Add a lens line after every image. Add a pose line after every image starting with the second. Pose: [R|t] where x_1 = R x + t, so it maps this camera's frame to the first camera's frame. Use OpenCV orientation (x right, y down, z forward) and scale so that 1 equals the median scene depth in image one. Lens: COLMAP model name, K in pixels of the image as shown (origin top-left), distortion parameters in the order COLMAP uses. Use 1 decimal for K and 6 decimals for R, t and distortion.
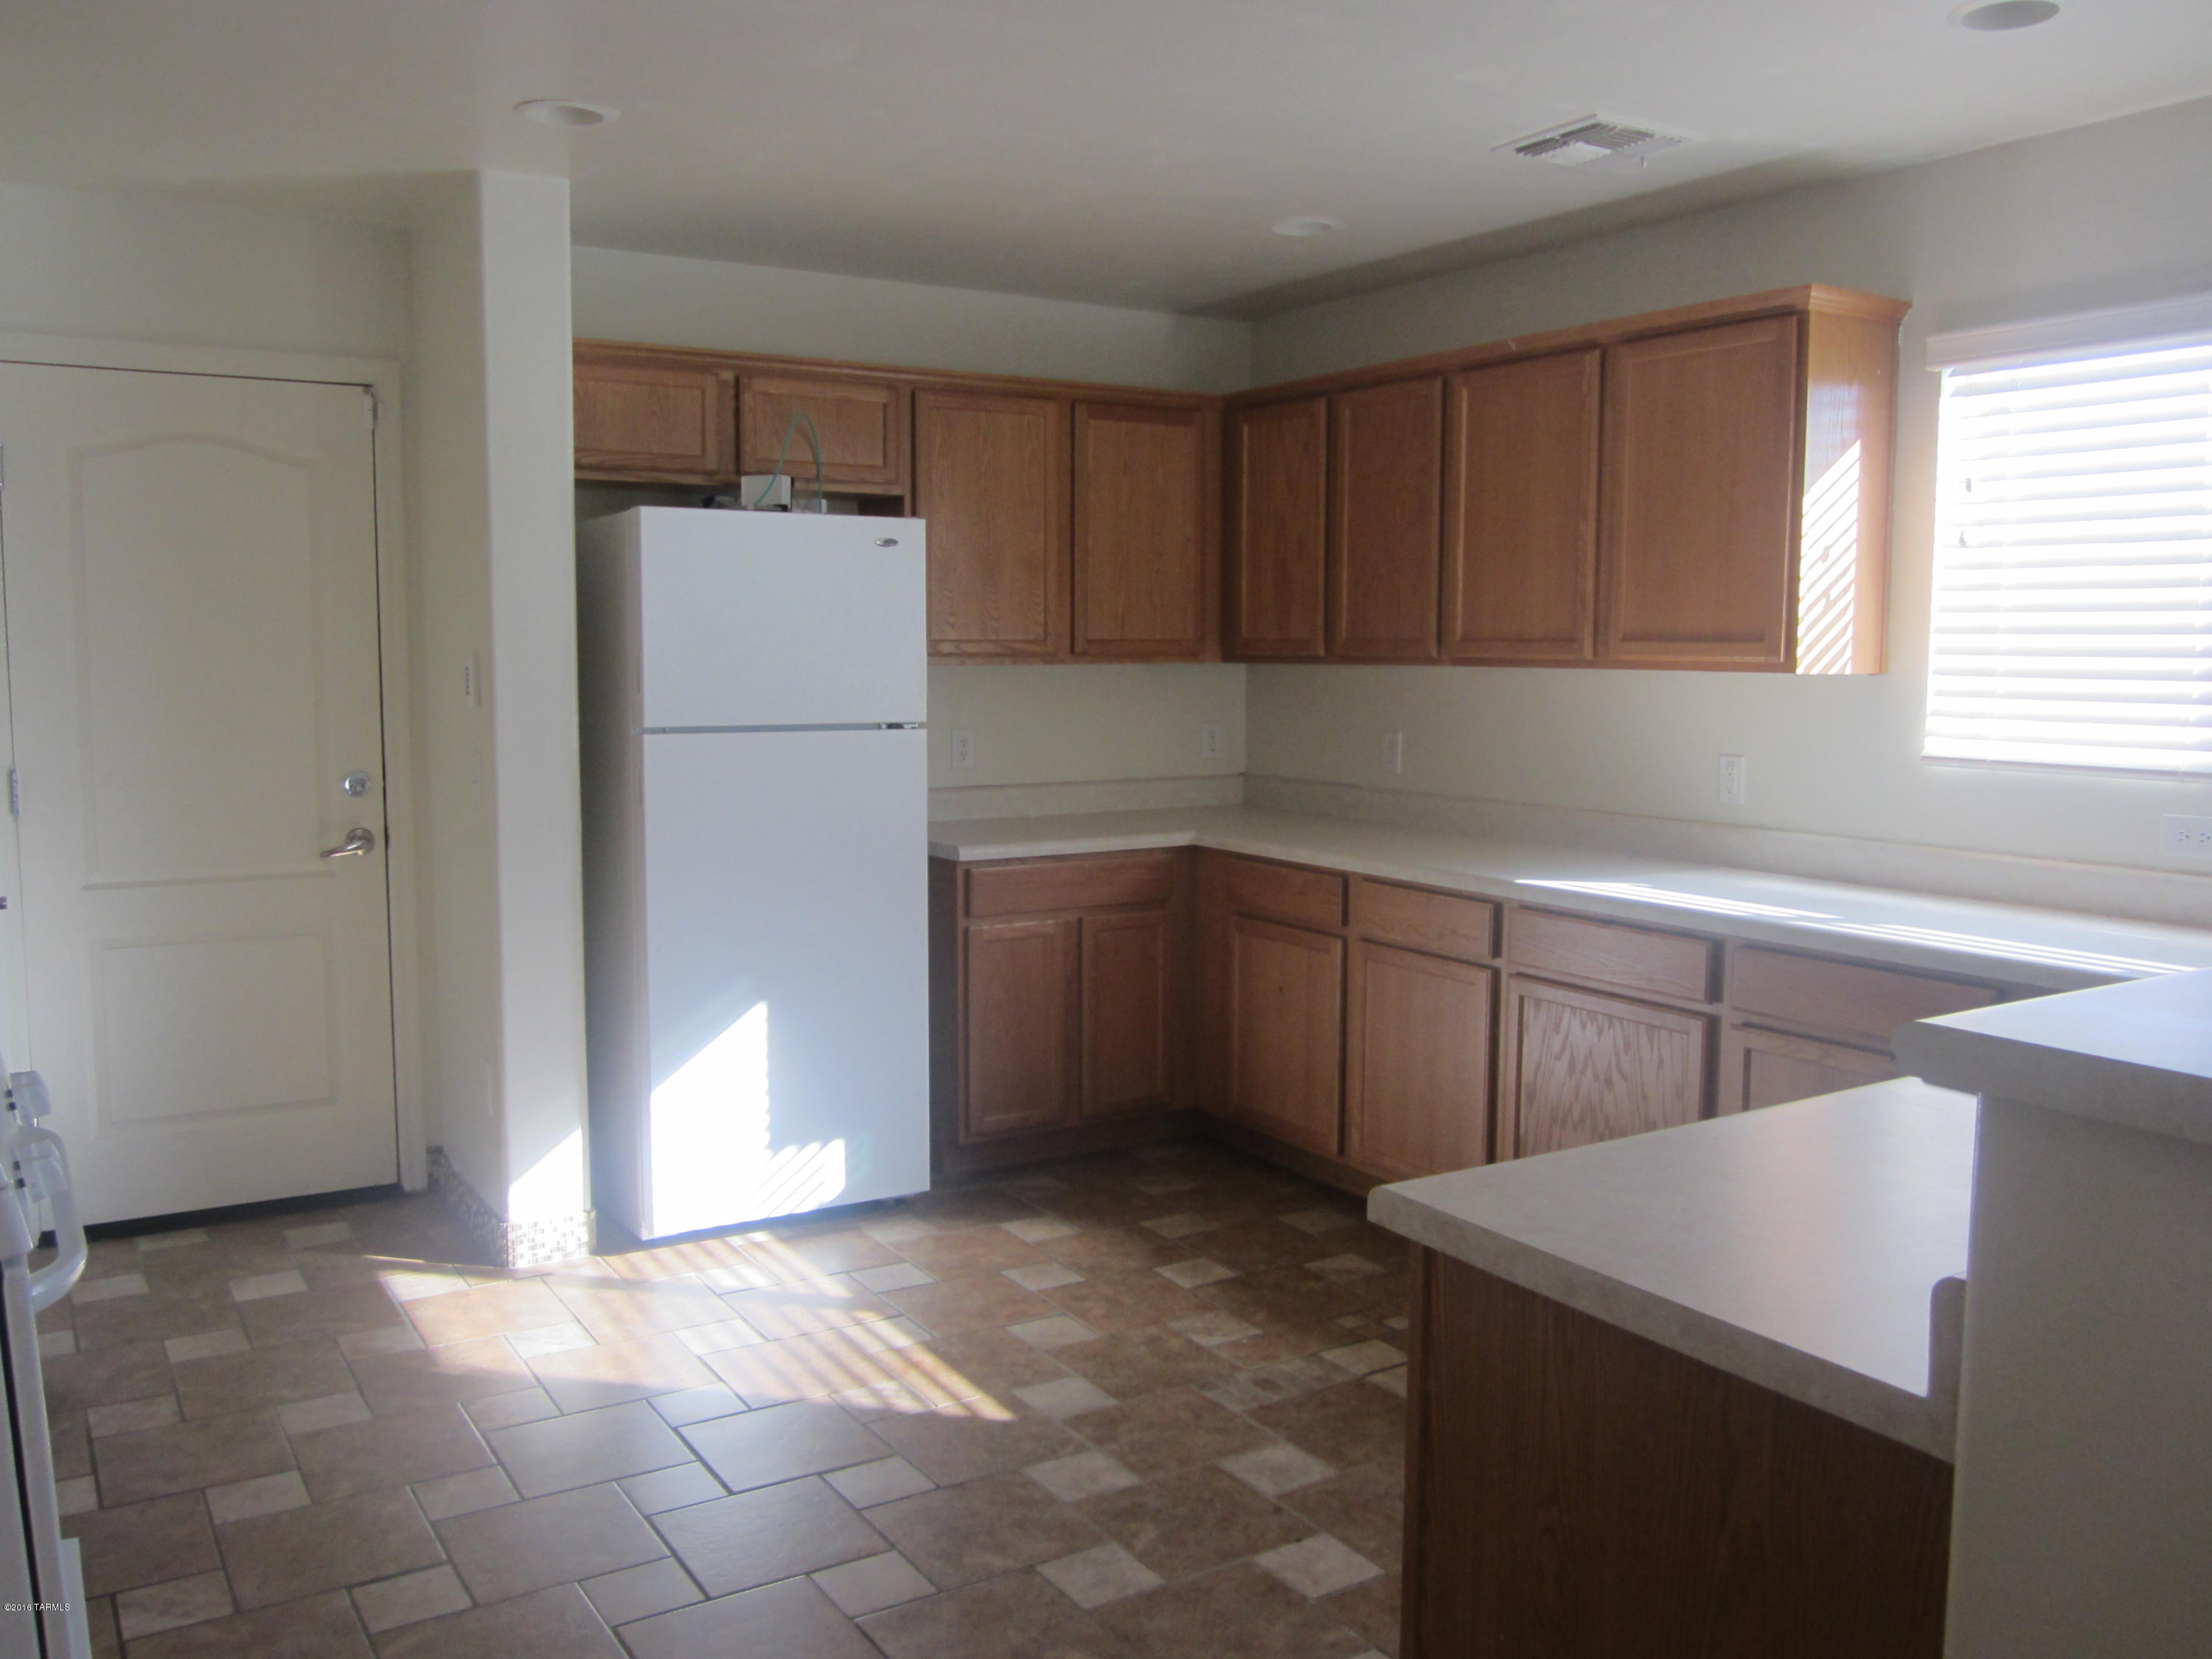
lens RADIAL K [[1814.2, 0, 1105.0], [0, 1814.2, 827.3], [0, 0, 1]] dist [-0.003459, -0.001257]
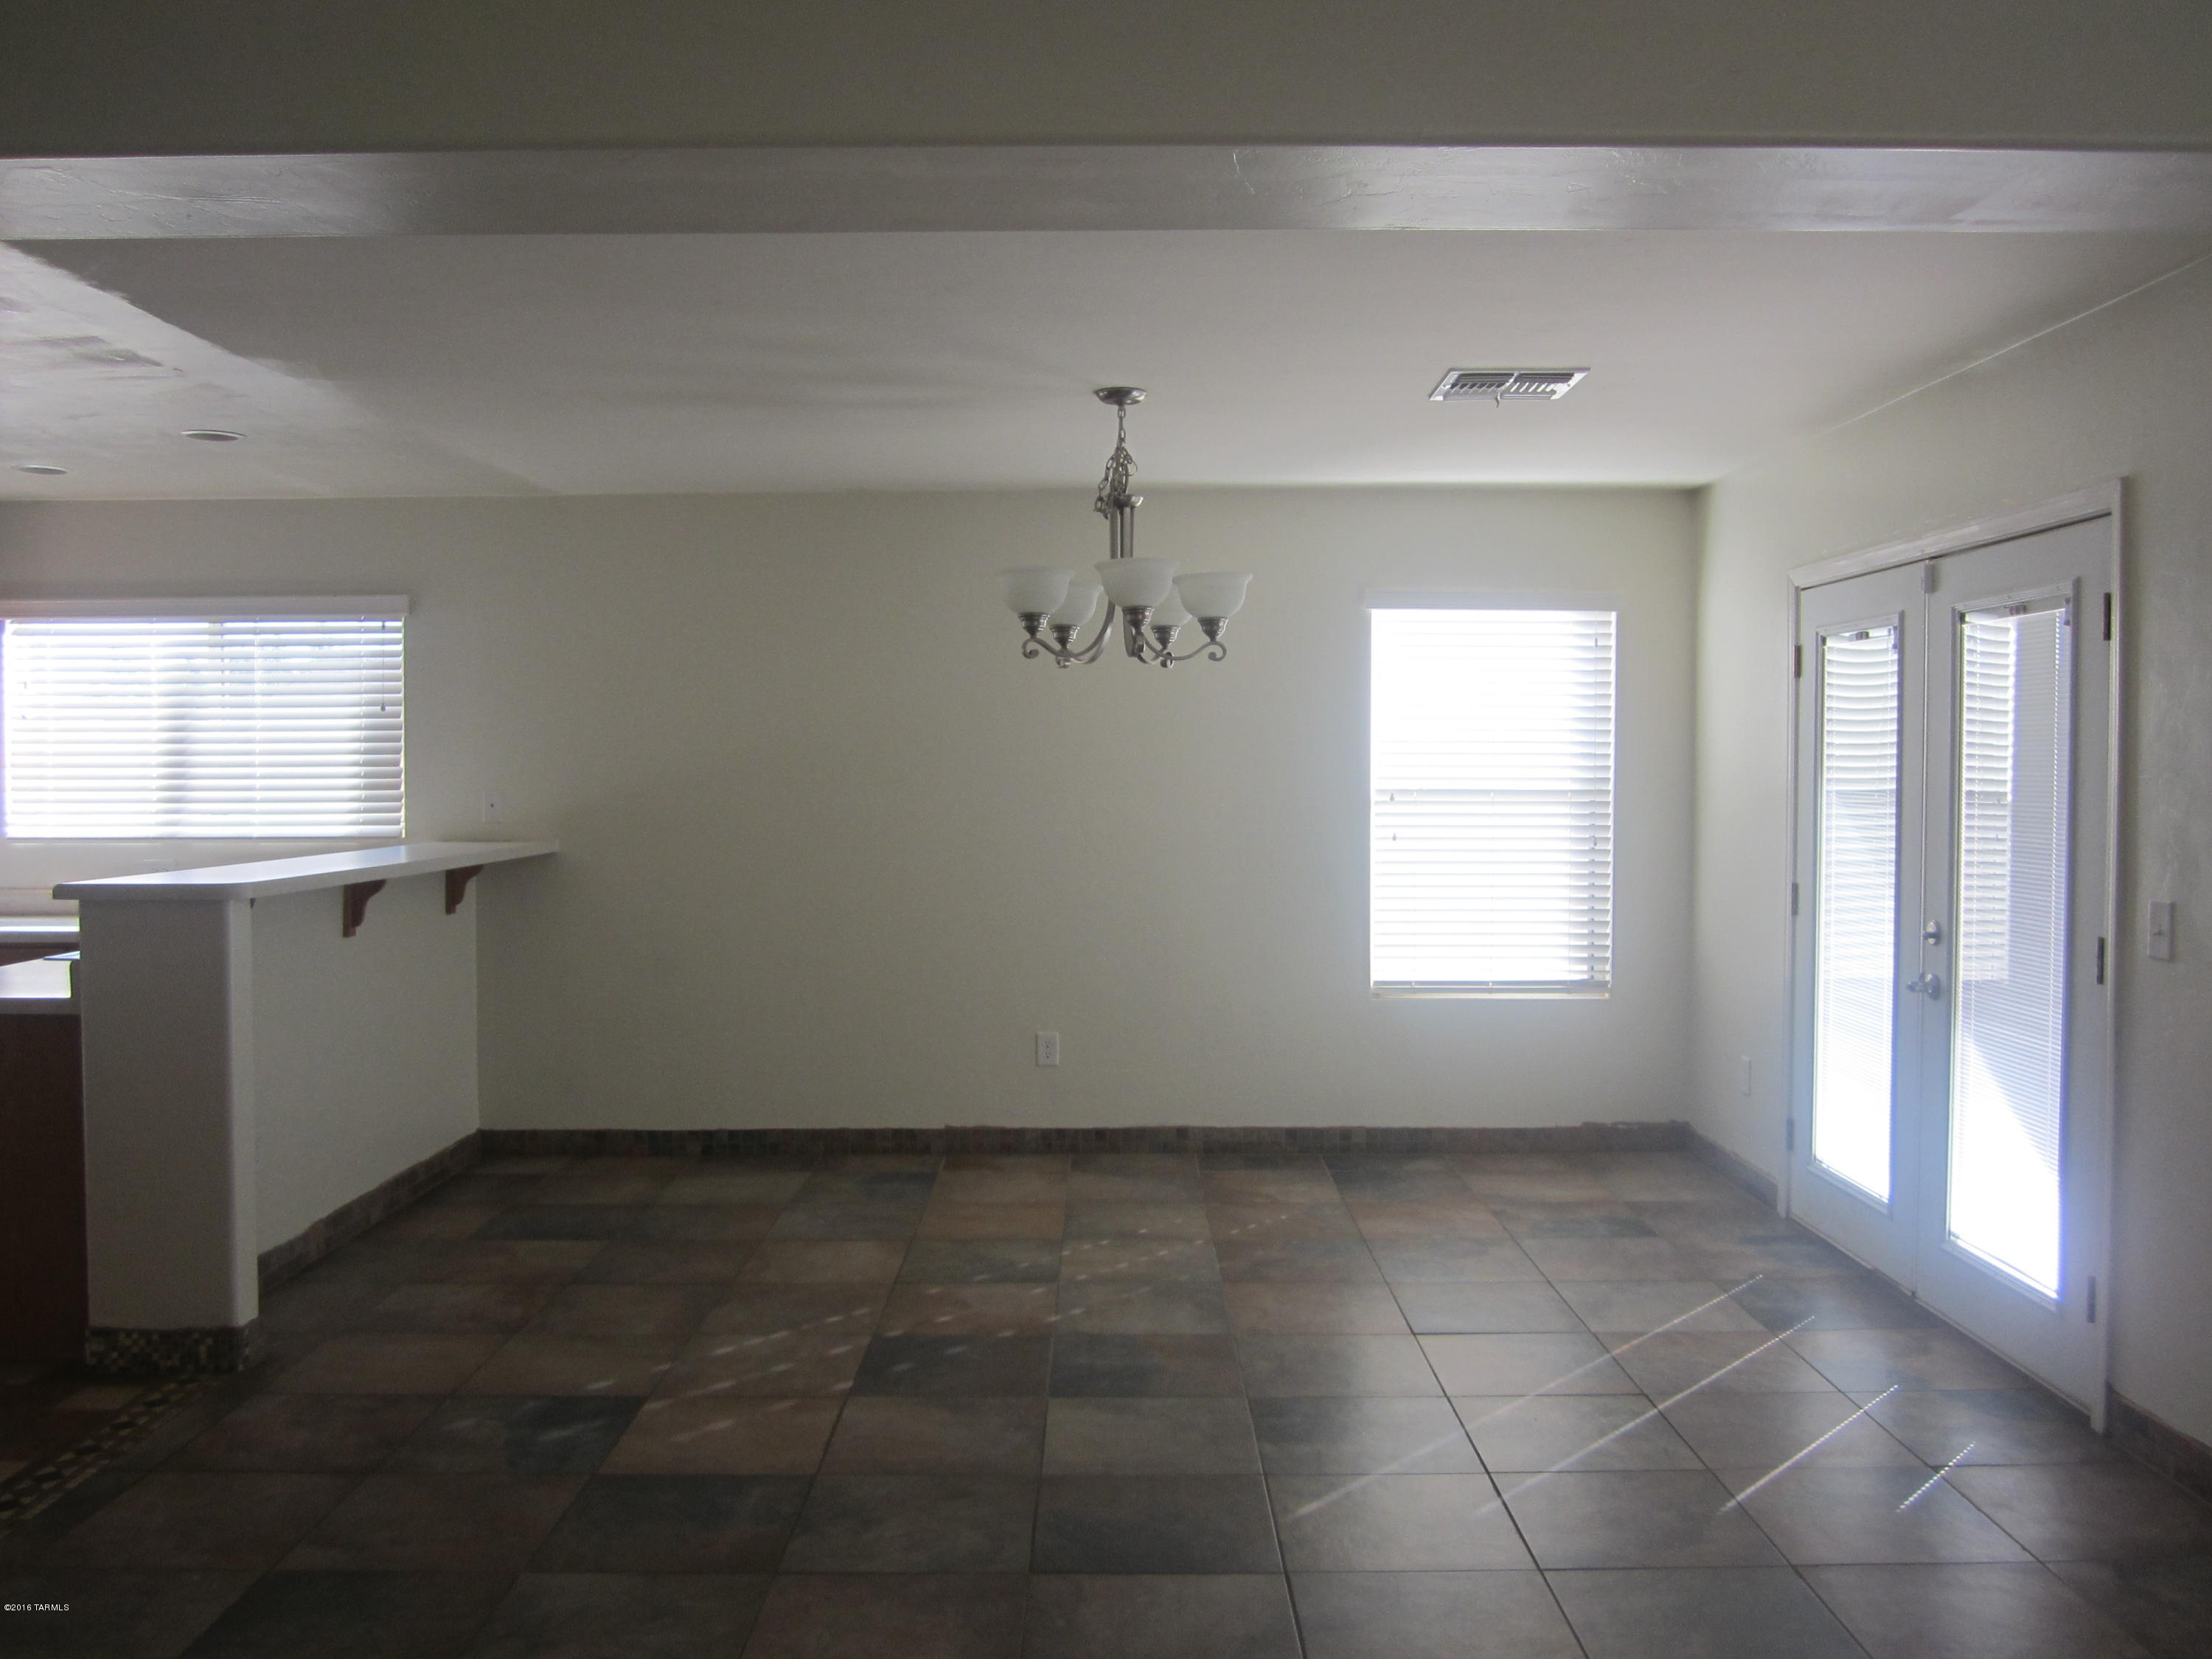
lens RADIAL K [[1814.2, 0, 1105.9], [0, 1814.2, 826.3], [0, 0, 1]] dist [-0.003459, -0.001257]
pose [[0.536188, -0.029471, 0.843584, -0.464423], [0.074920, 0.997108, -0.012785, 0.053254], [-0.840767, 0.070057, 0.536845, -0.848648]]
